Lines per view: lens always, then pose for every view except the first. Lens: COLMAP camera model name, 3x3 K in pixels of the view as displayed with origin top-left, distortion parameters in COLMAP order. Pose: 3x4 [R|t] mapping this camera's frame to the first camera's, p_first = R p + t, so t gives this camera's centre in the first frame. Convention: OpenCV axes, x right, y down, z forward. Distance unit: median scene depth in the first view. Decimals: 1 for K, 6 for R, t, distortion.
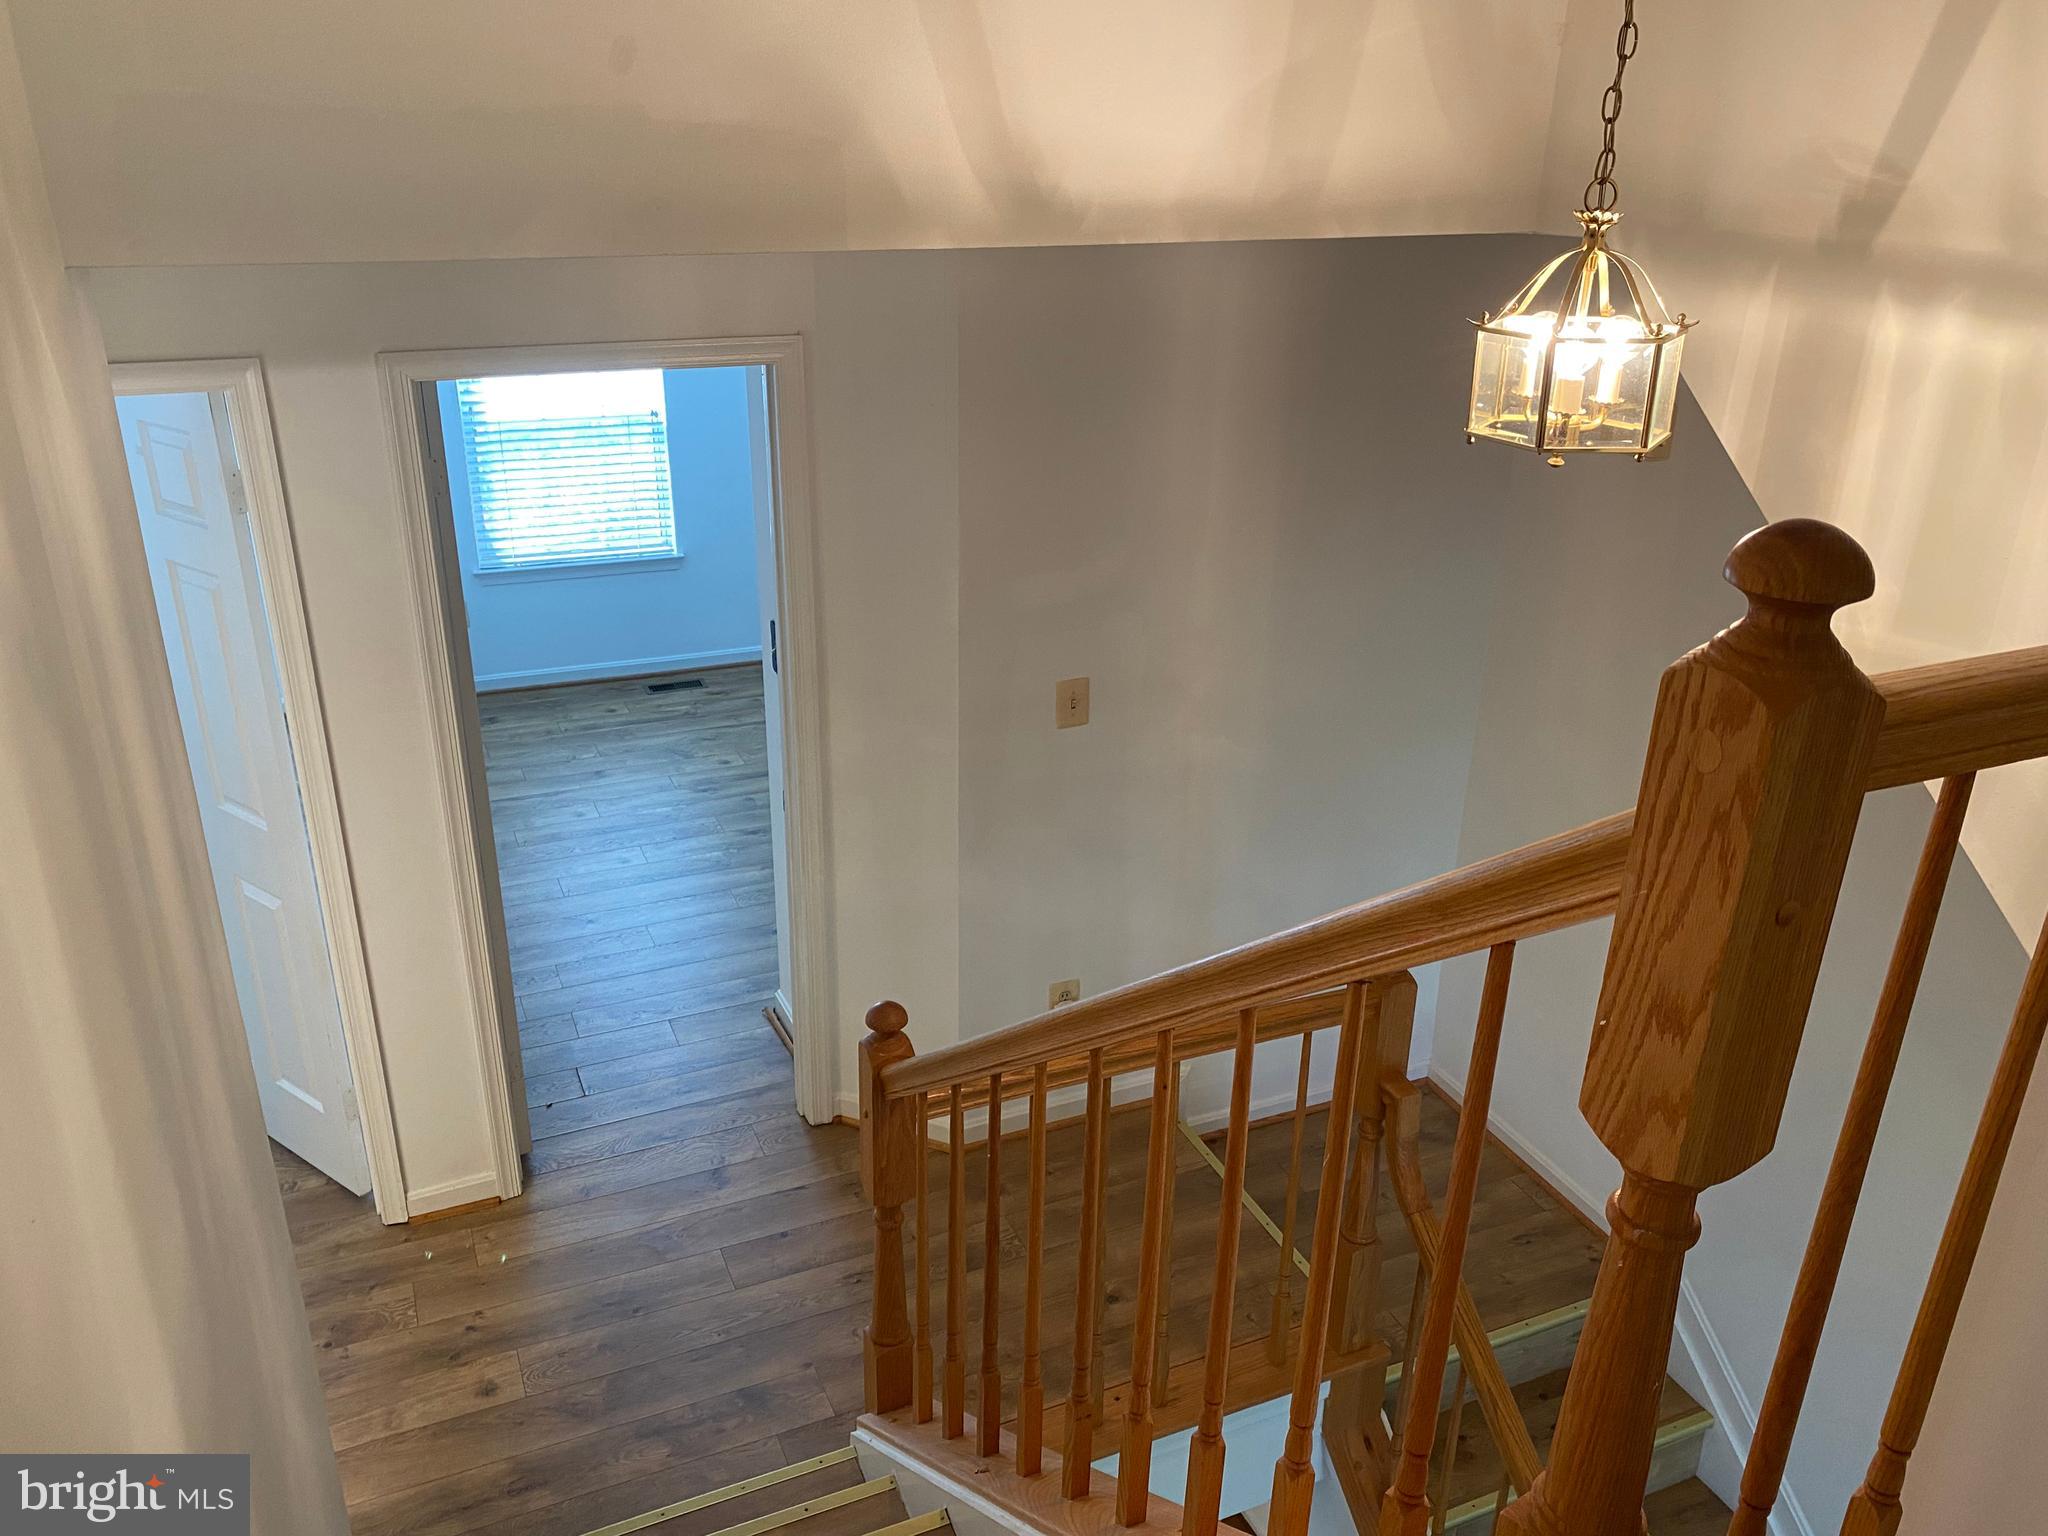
lens RADIAL K [[1562.4, 0, 1010.8], [0, 1562.4, 752.2], [0, 0, 1]] dist [0.087095, -0.101849]
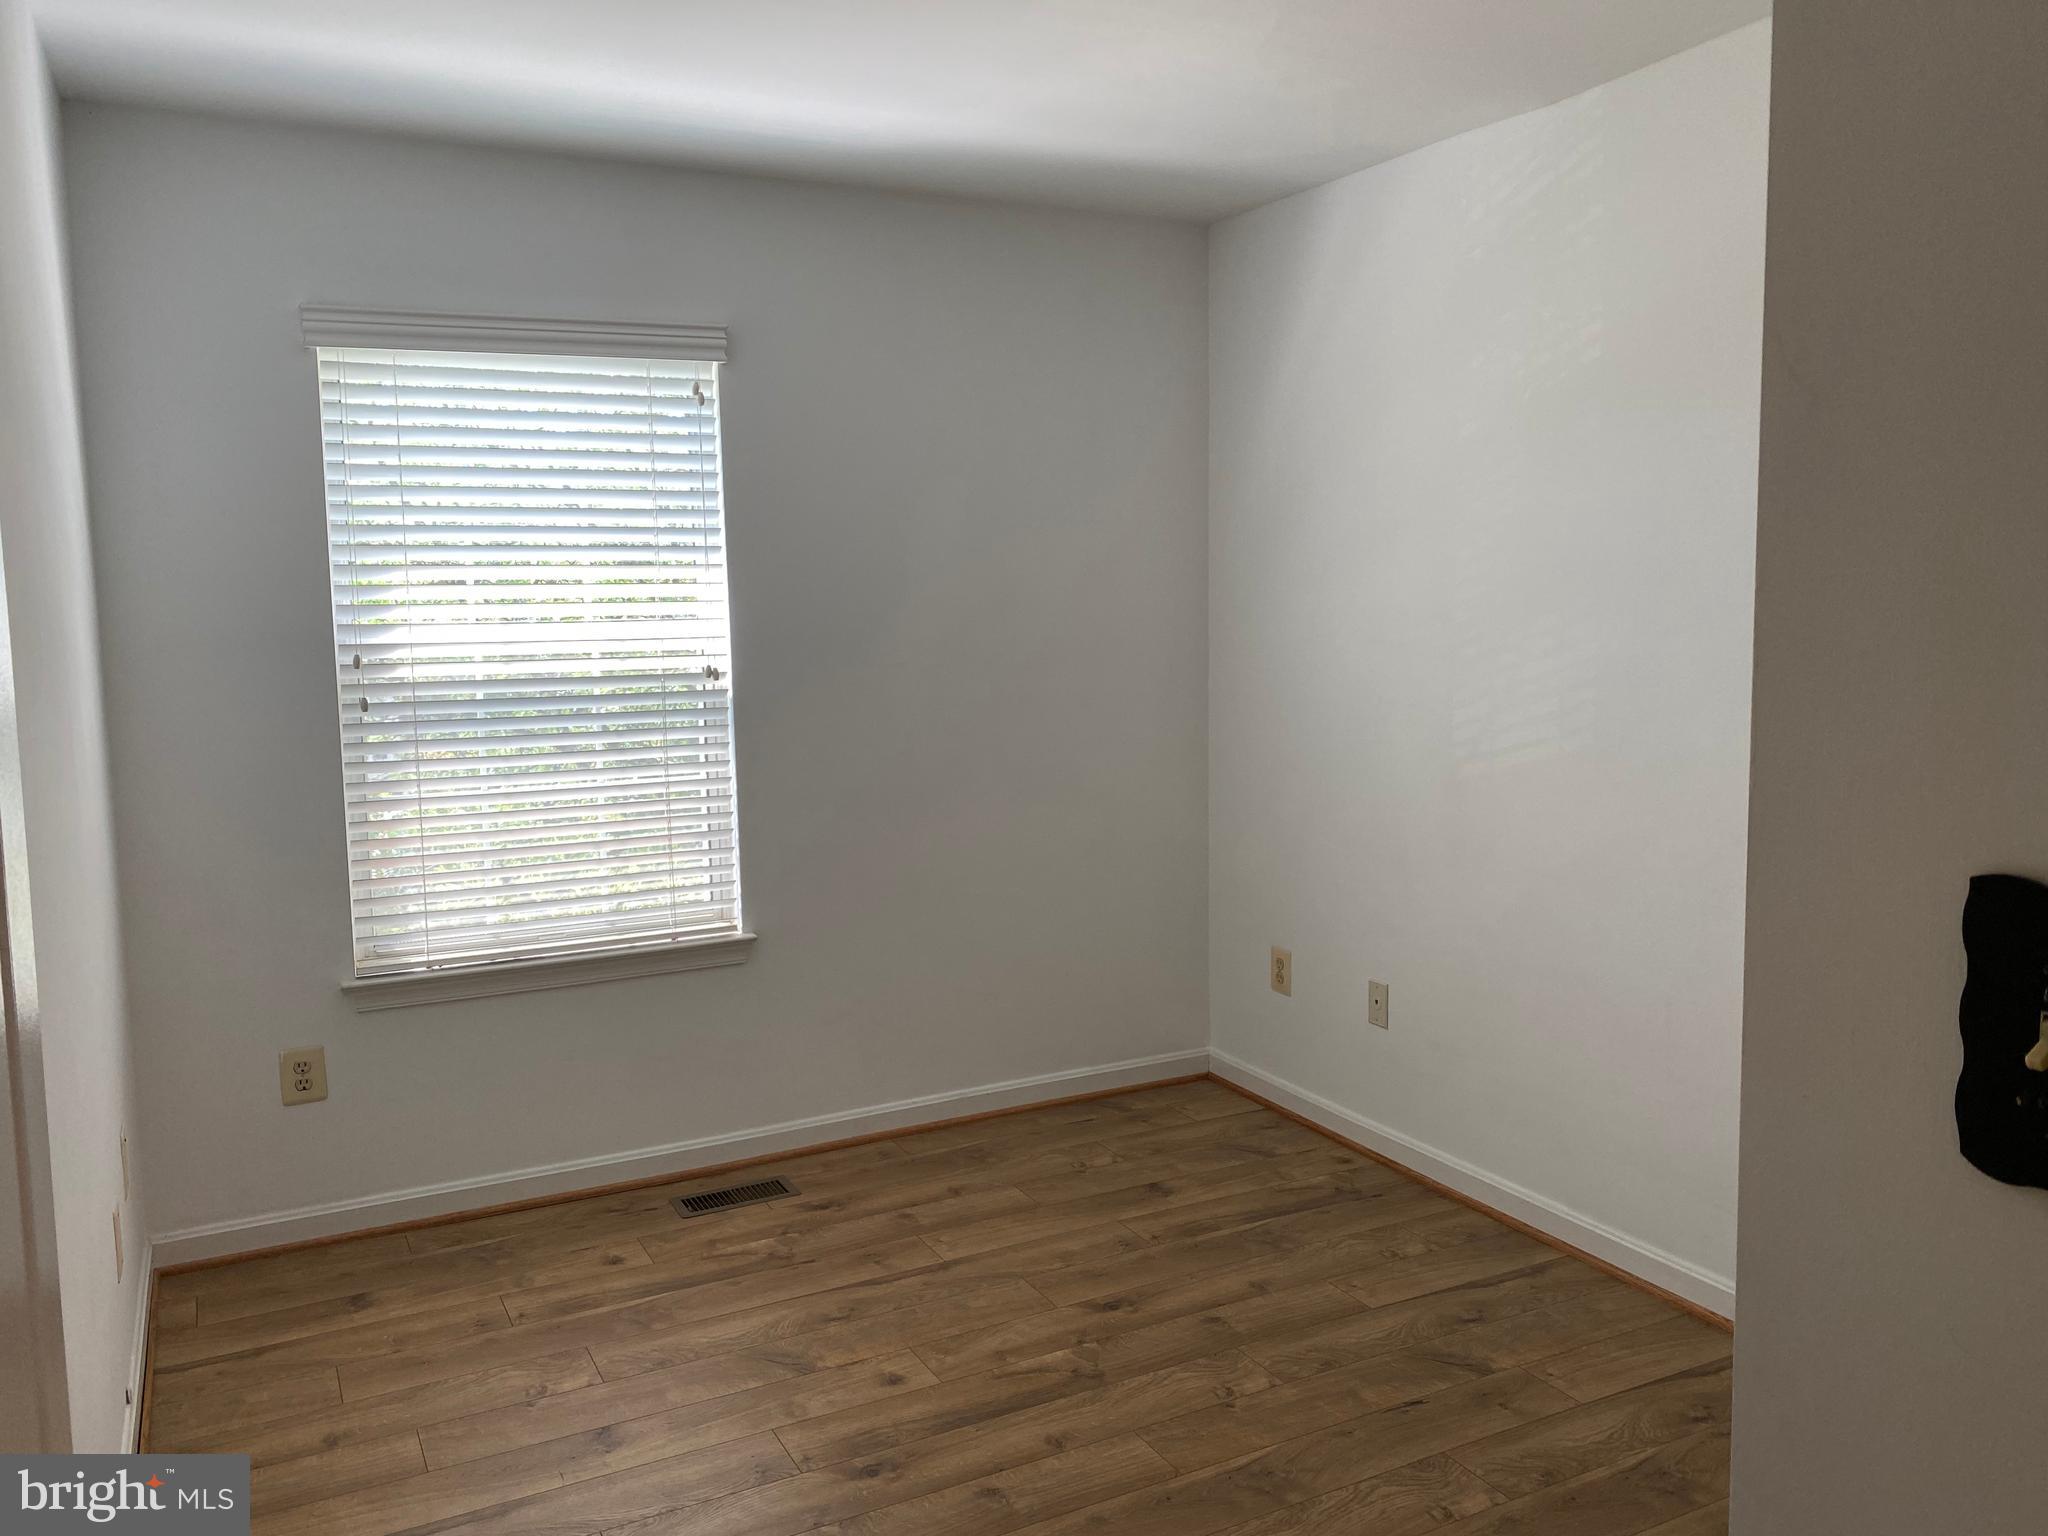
lens RADIAL K [[1562.4, 0, 1010.8], [0, 1562.4, 752.2], [0, 0, 1]] dist [0.087095, -0.101849]
pose [[0.997232, -0.033624, 0.066308, -0.161141], [0.051073, 0.957956, -0.282333, -0.032790], [-0.054027, 0.284938, 0.957022, 0.490505]]
